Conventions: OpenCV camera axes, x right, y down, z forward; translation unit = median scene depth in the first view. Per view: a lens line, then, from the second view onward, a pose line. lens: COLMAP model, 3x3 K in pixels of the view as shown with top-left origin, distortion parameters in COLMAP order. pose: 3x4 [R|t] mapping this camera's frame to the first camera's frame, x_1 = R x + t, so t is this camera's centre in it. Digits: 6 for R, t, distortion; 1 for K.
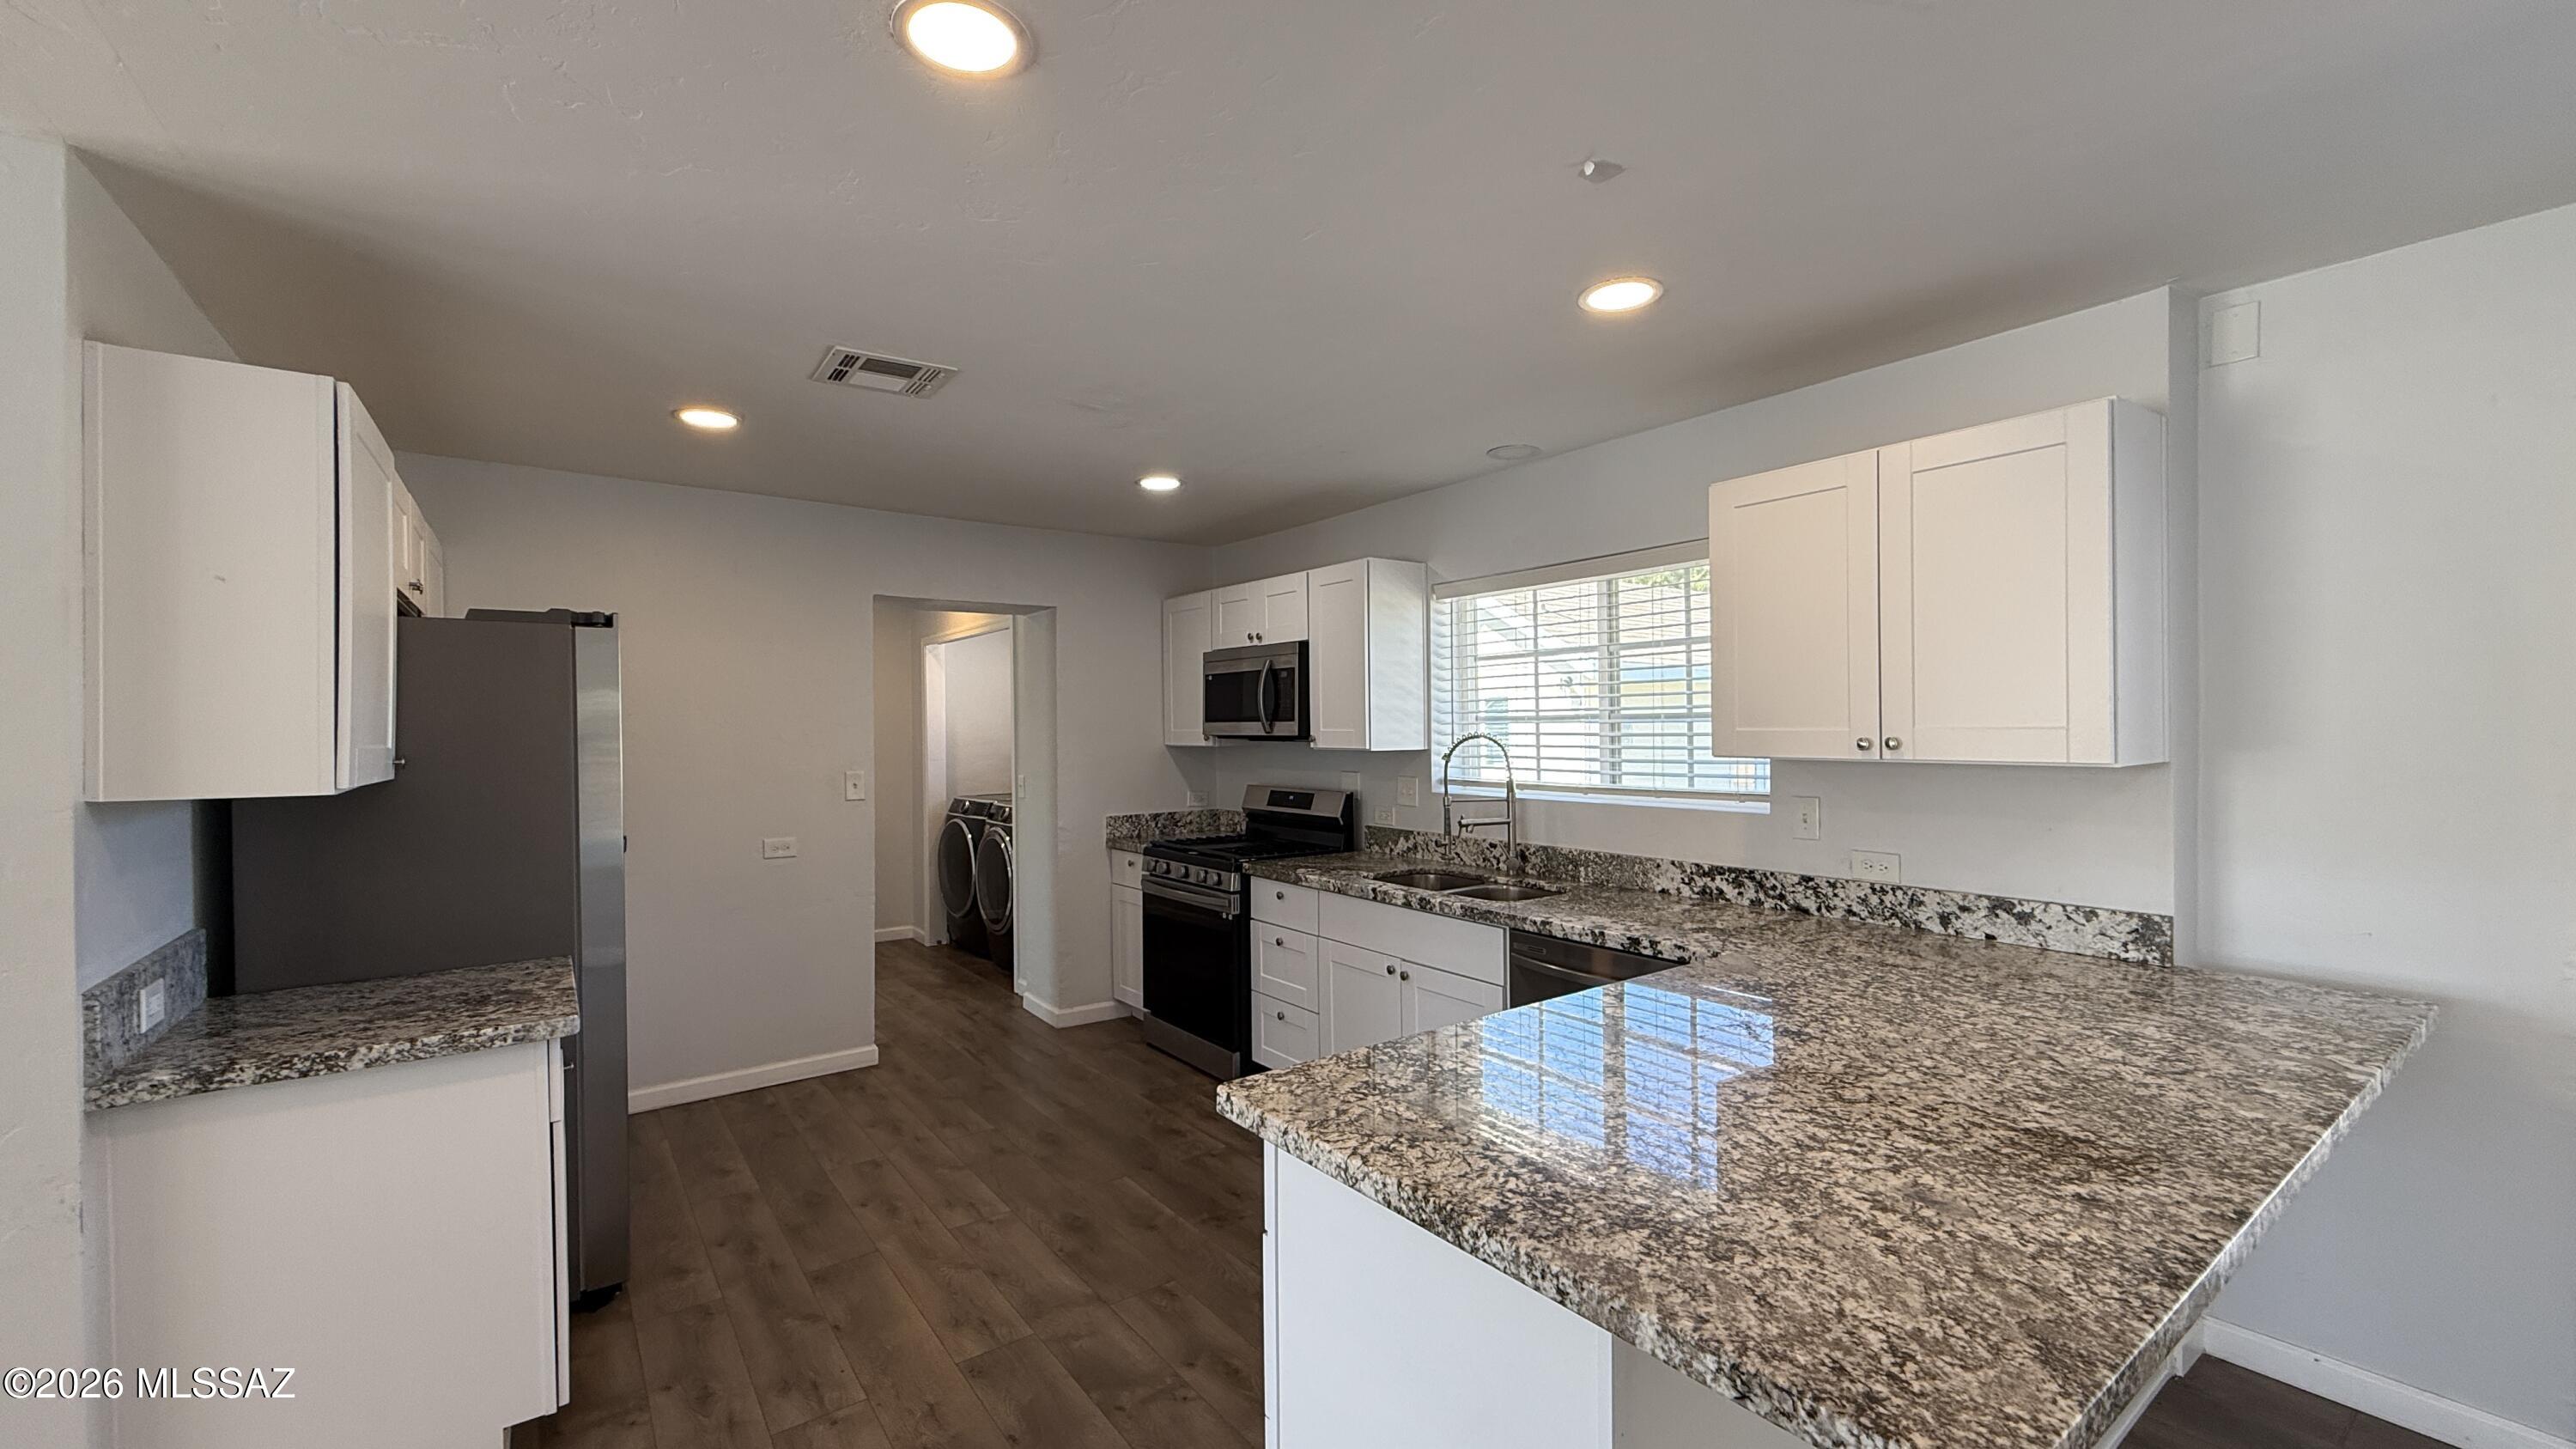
lens RADIAL K [[1028.3, 0, 1282.9], [0, 1028.3, 732.1], [0, 0, 1]] dist [-0.001901, 0.000300]
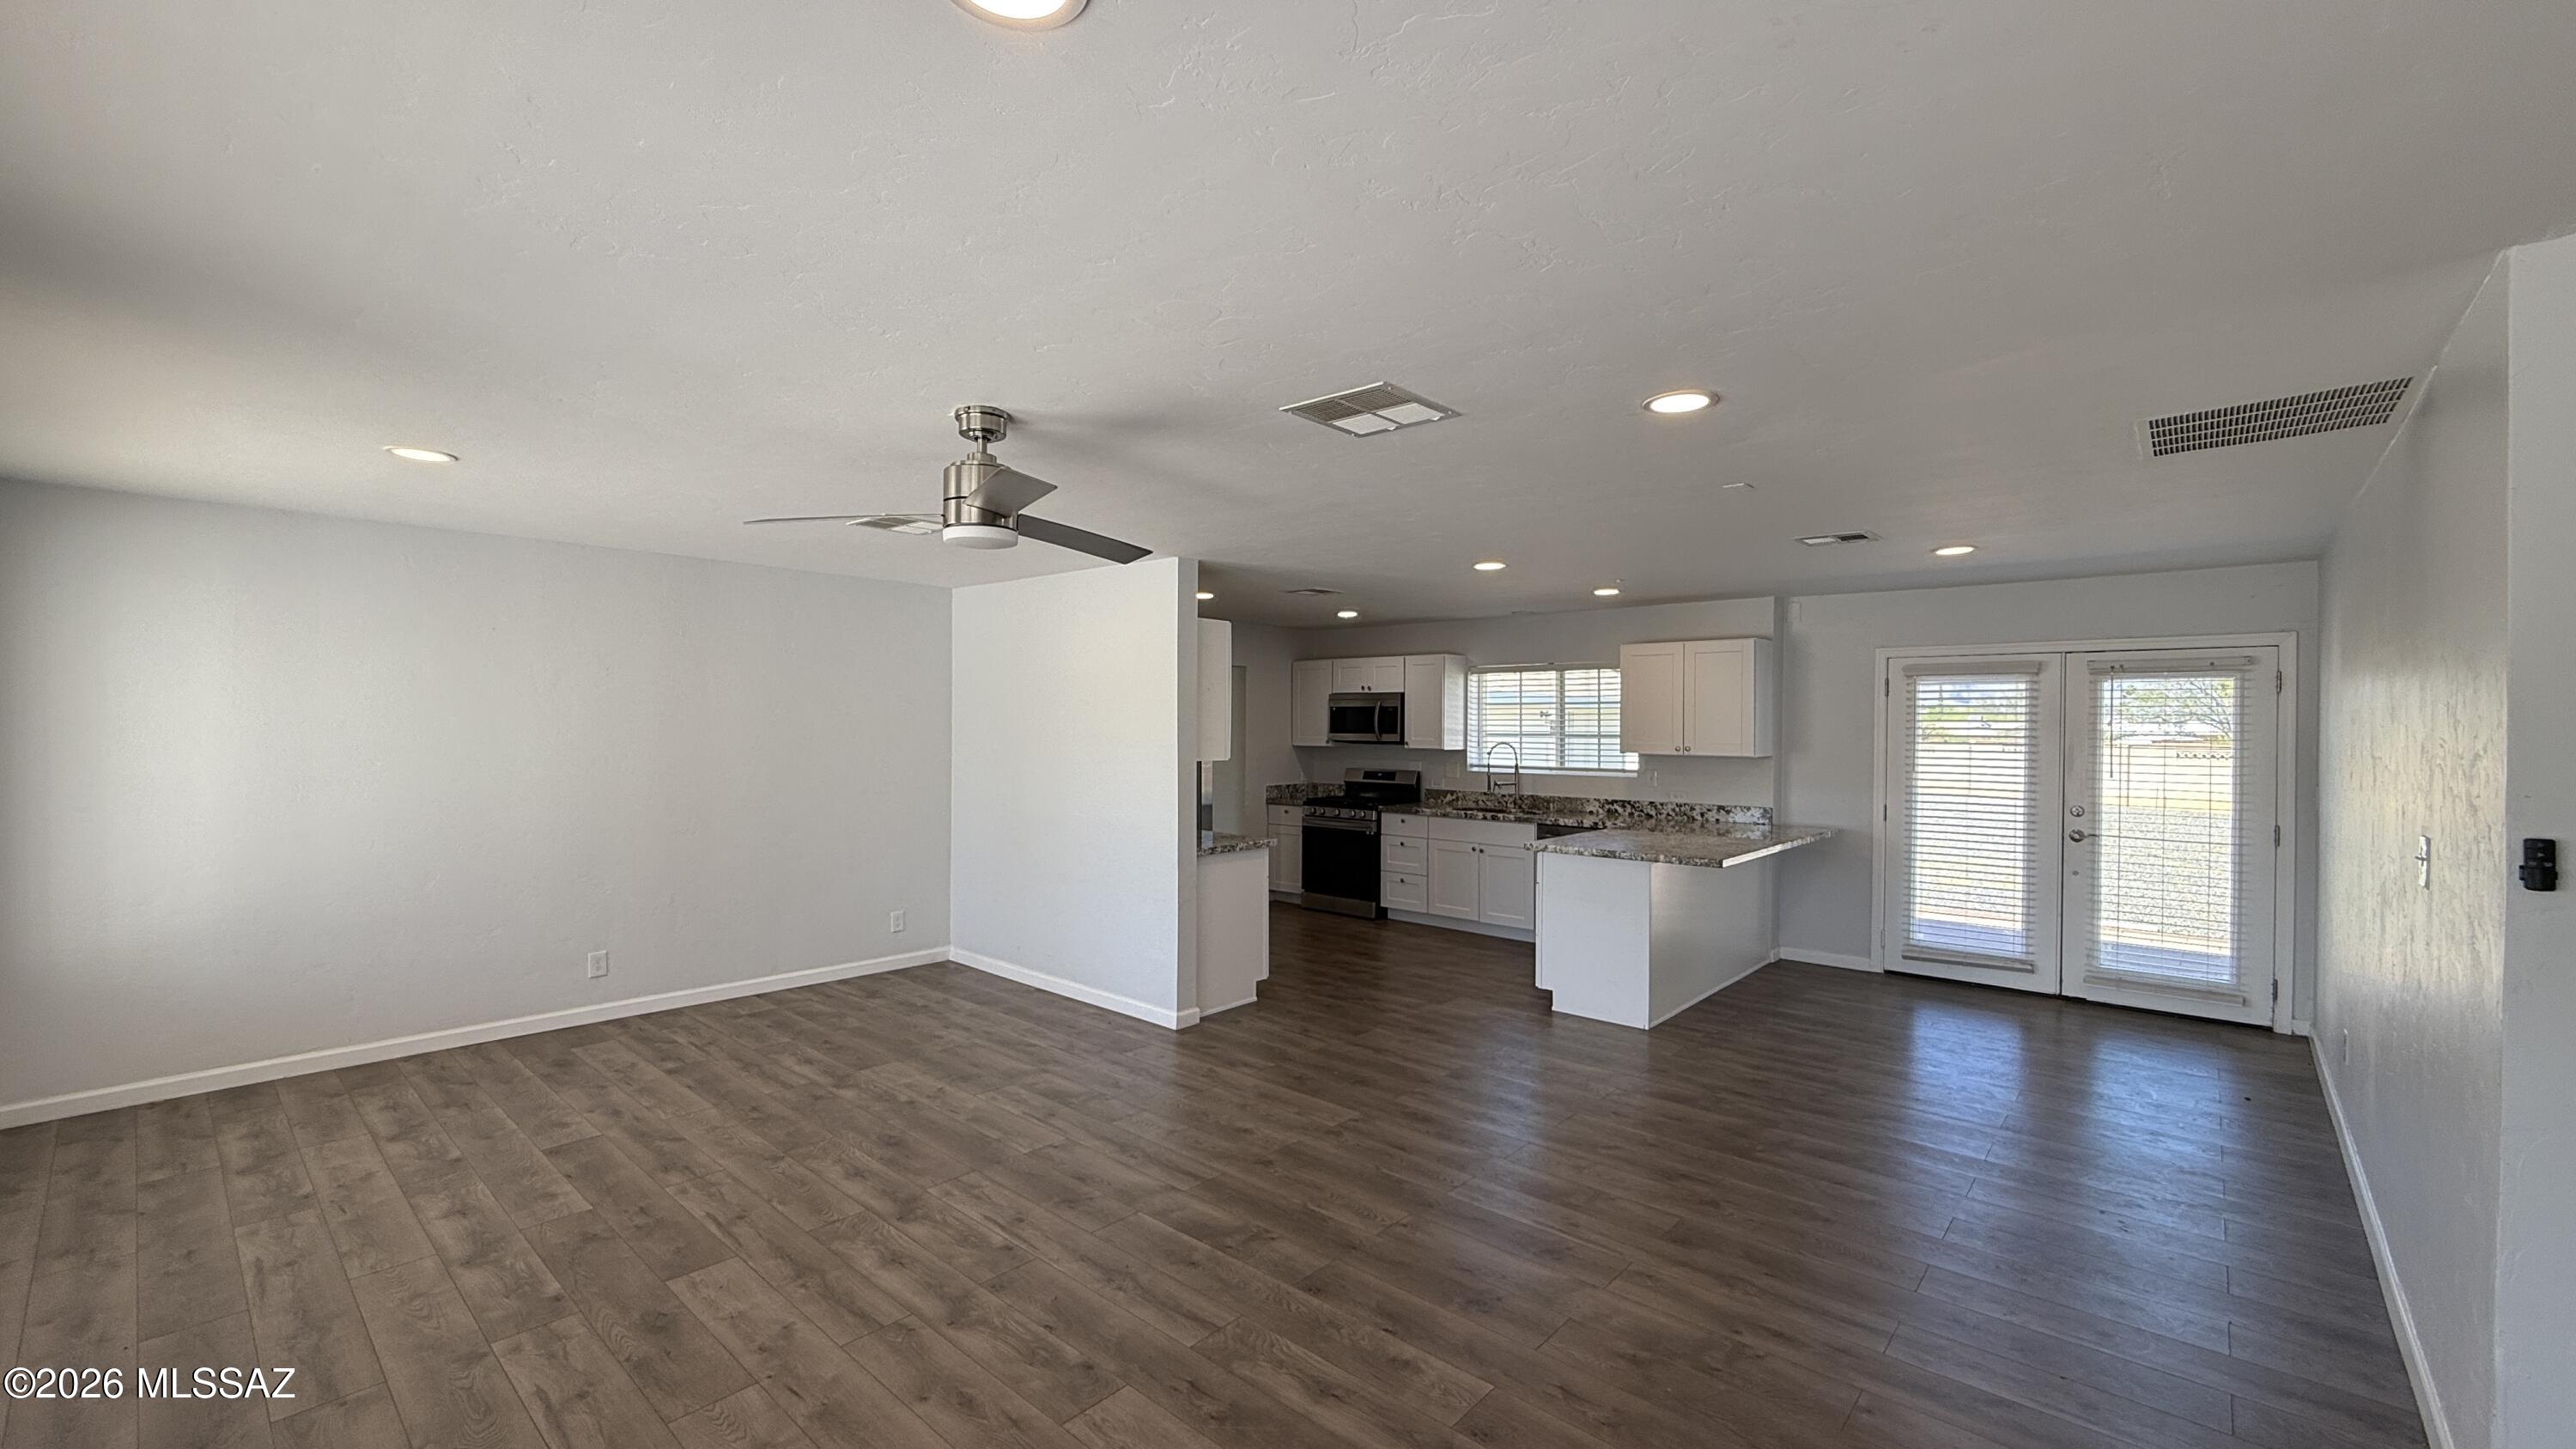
lens RADIAL K [[1028.3, 0, 1282.1], [0, 1028.3, 730.3], [0, 0, 1]] dist [-0.001901, 0.000300]
pose [[0.978613, 0.014622, 0.205187, -0.786182], [-0.014203, 0.999893, -0.003514, -0.010430], [-0.205217, 0.000525, 0.978716, -1.119725]]
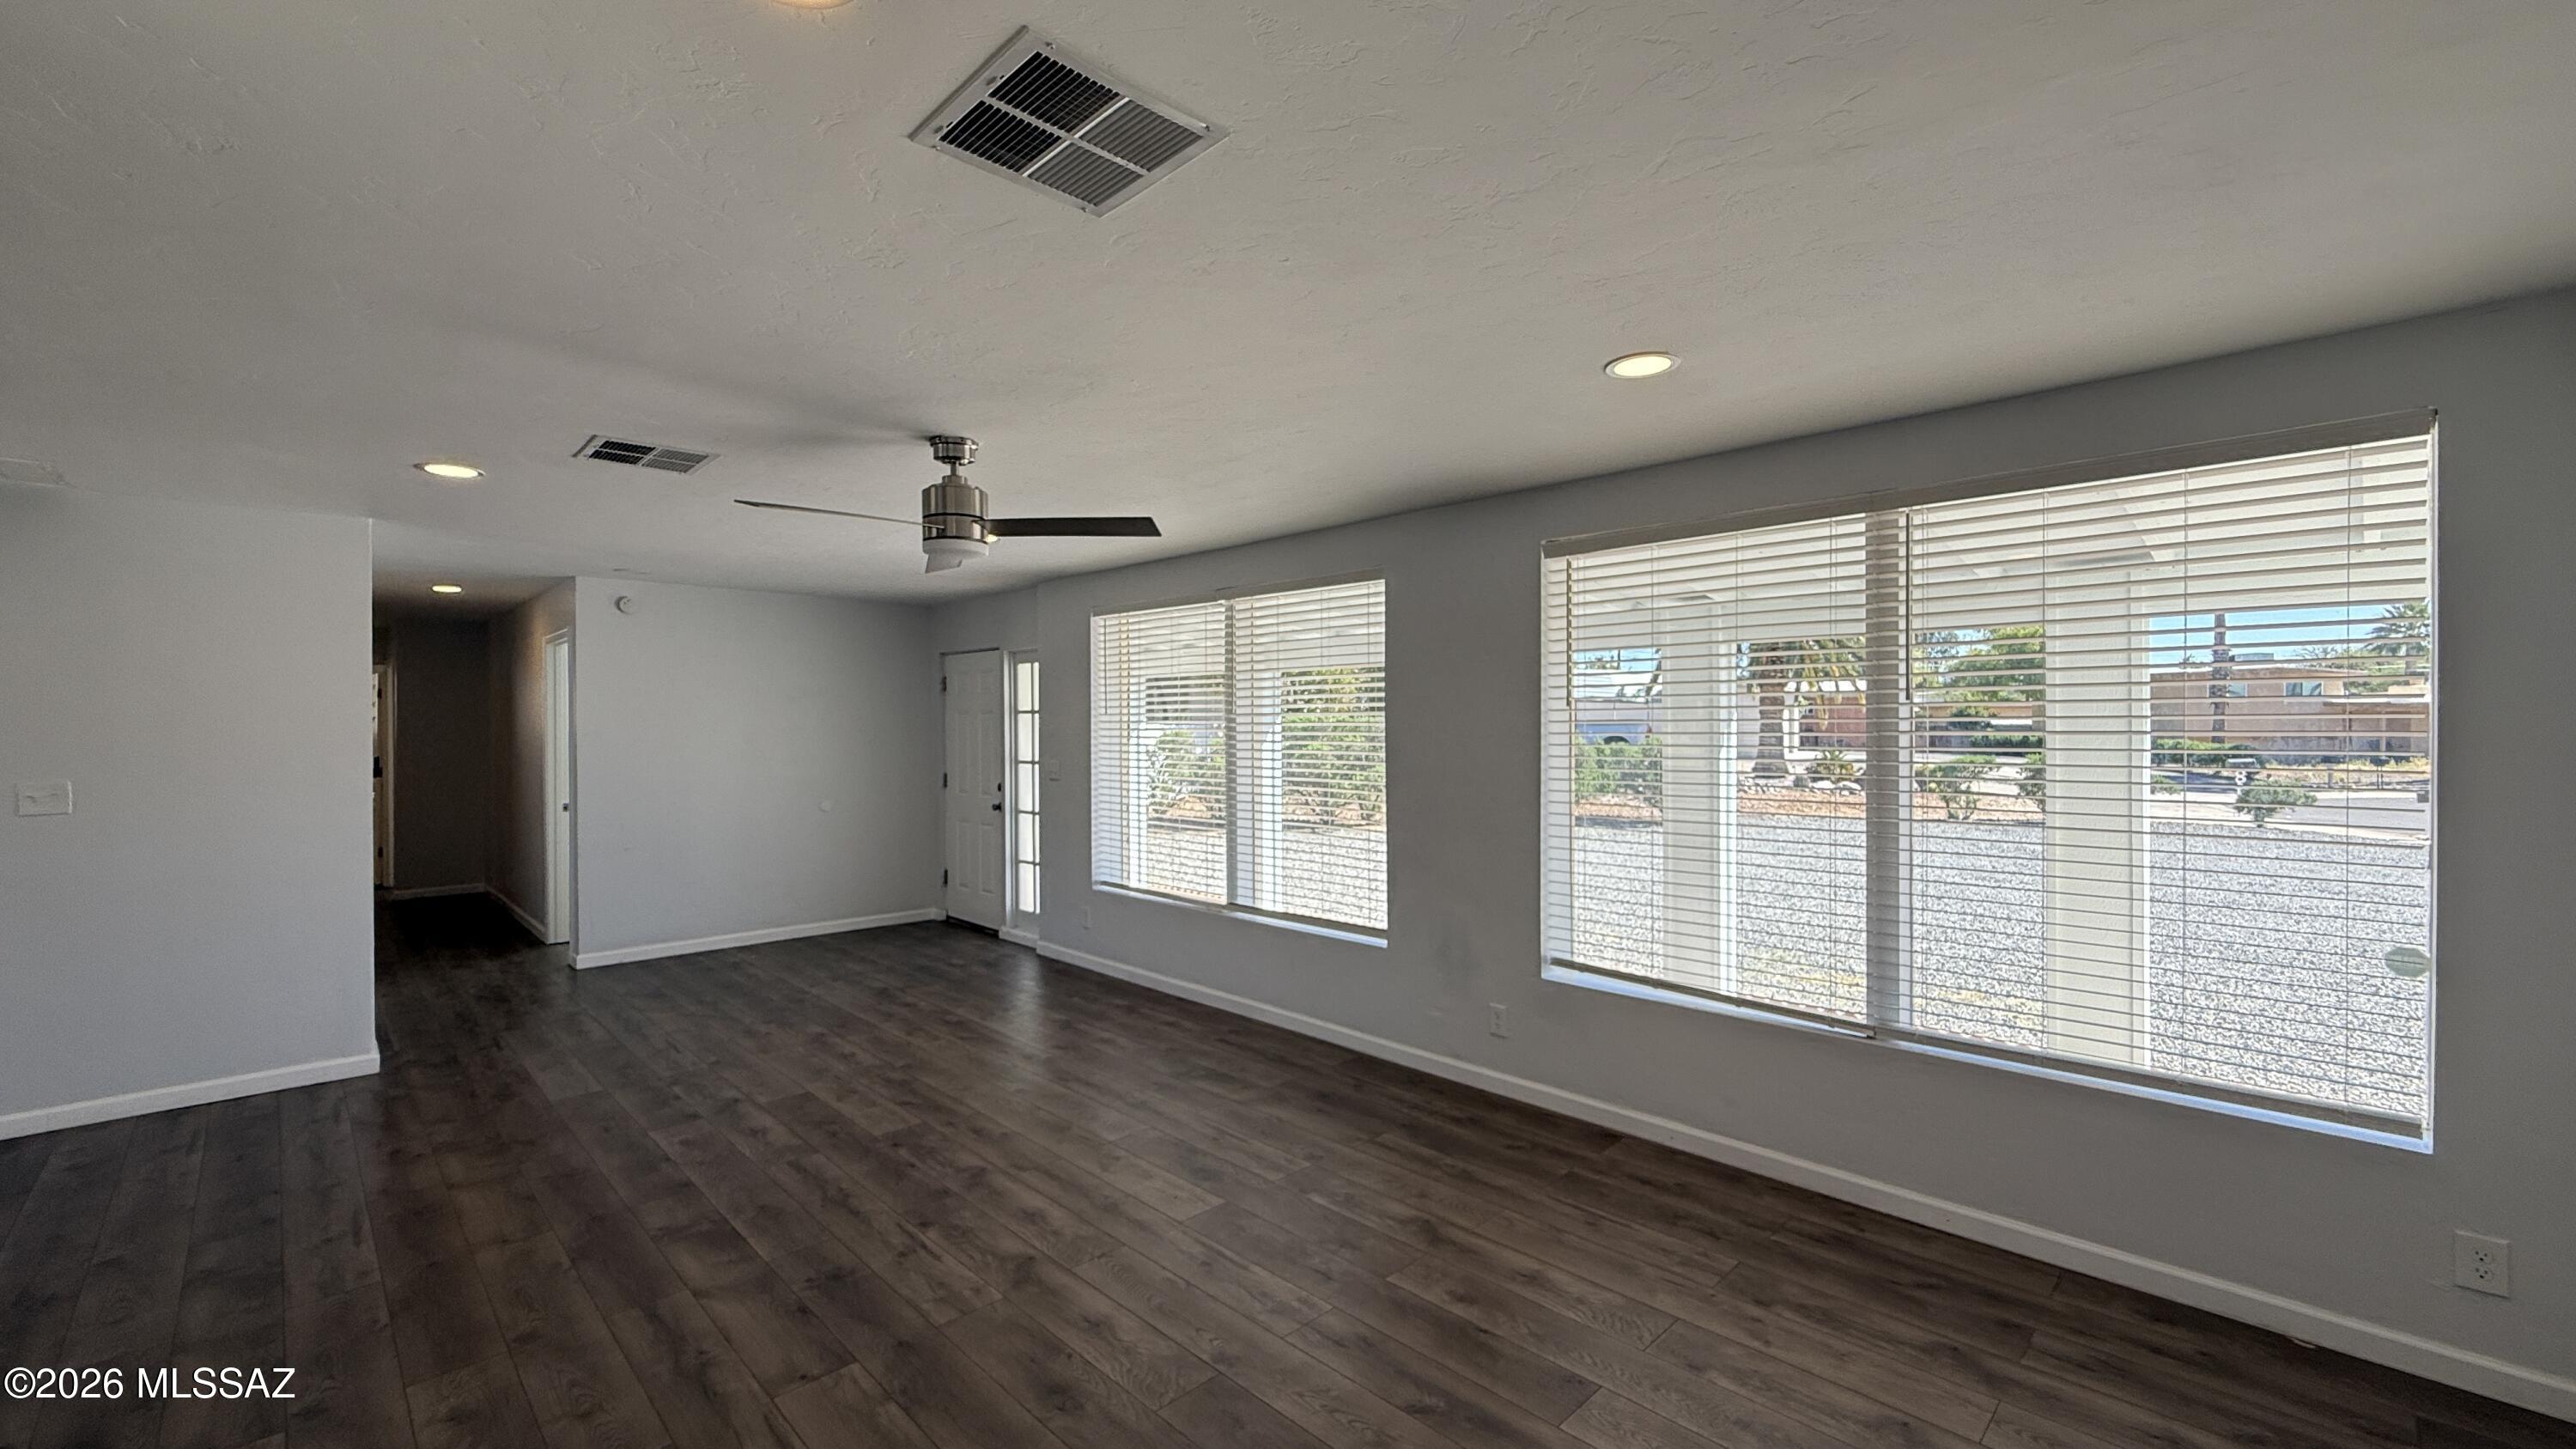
lens RADIAL K [[1028.3, 0, 1285.0], [0, 1028.3, 726.0], [0, 0, 1]] dist [-0.001901, 0.000300]
pose [[-0.989269, 0.010355, -0.145737, -1.024103], [0.008884, 0.999903, 0.010738, -0.009617], [0.145834, 0.009328, -0.989265, 0.798171]]
